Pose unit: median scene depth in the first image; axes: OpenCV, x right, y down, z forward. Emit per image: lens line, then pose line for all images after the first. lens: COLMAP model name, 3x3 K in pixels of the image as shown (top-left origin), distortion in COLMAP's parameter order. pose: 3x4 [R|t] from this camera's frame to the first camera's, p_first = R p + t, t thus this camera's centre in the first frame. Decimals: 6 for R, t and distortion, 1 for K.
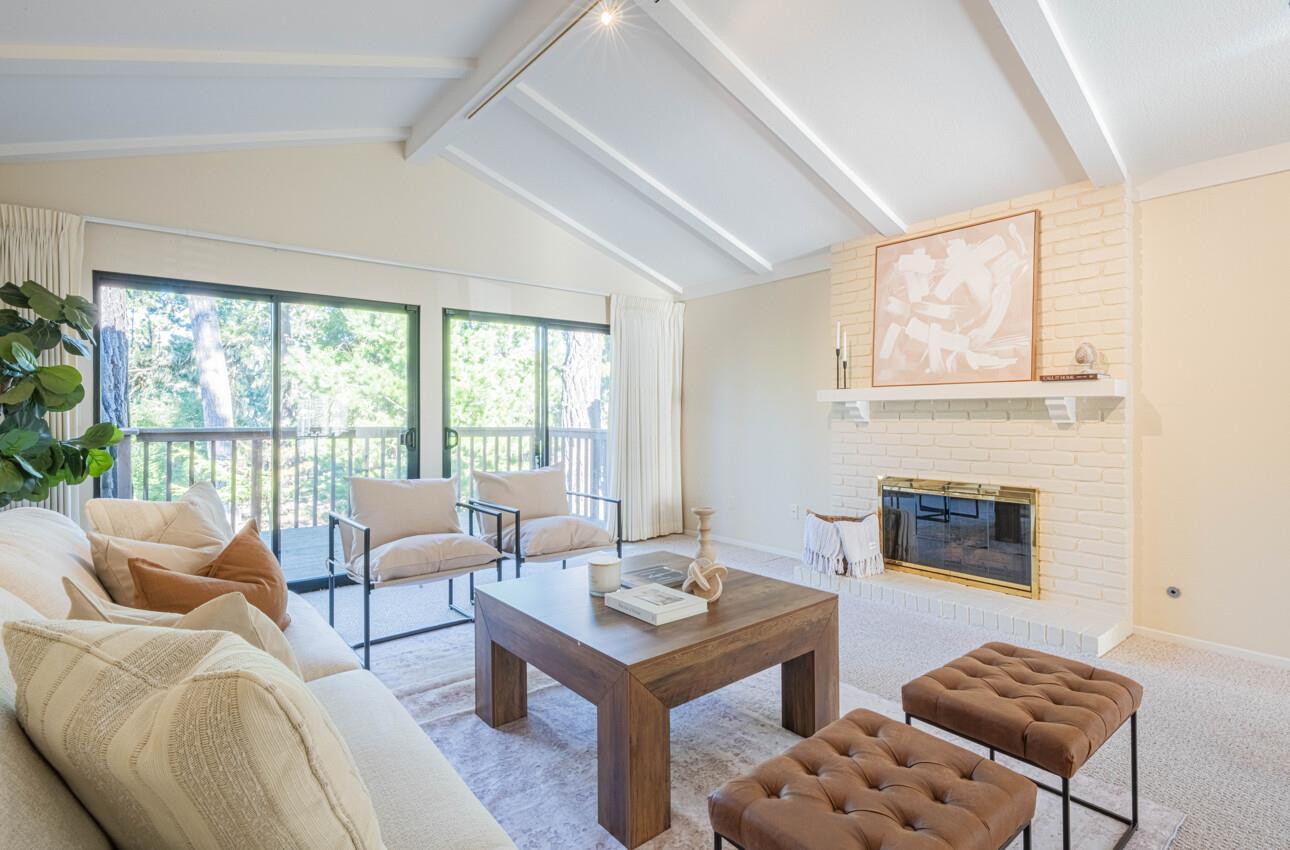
lens RADIAL K [[643.9, 0, 633.9], [0, 643.9, 412.0], [0, 0, 1]] dist [0.019363, 0.001459]
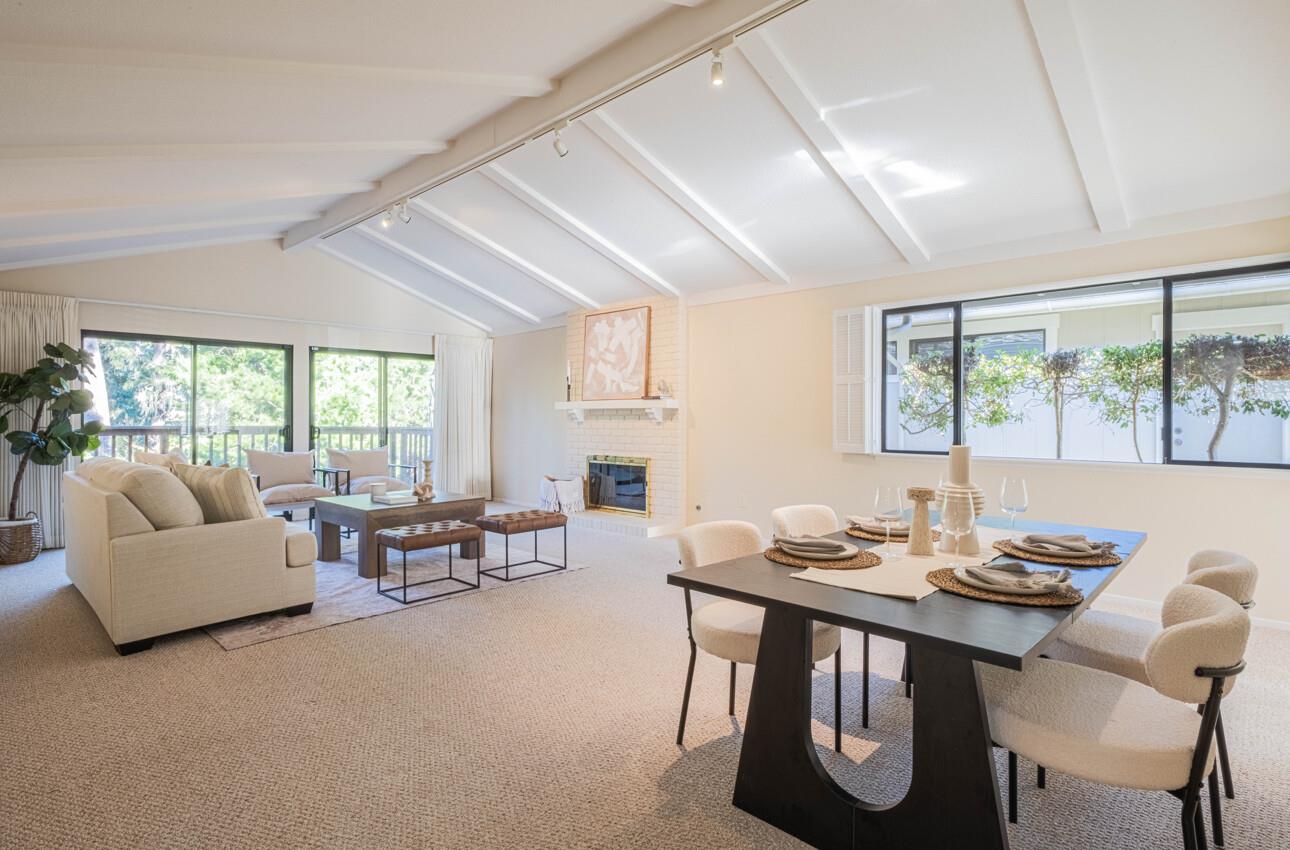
lens RADIAL K [[643.9, 0, 621.1], [0, 643.9, 415.2], [0, 0, 1]] dist [0.019363, 0.001459]
pose [[0.991194, 0.003191, 0.132379, 0.259089], [-0.003126, 0.999995, -0.000701, -0.000615], [-0.132381, 0.000281, 0.991199, -0.681173]]
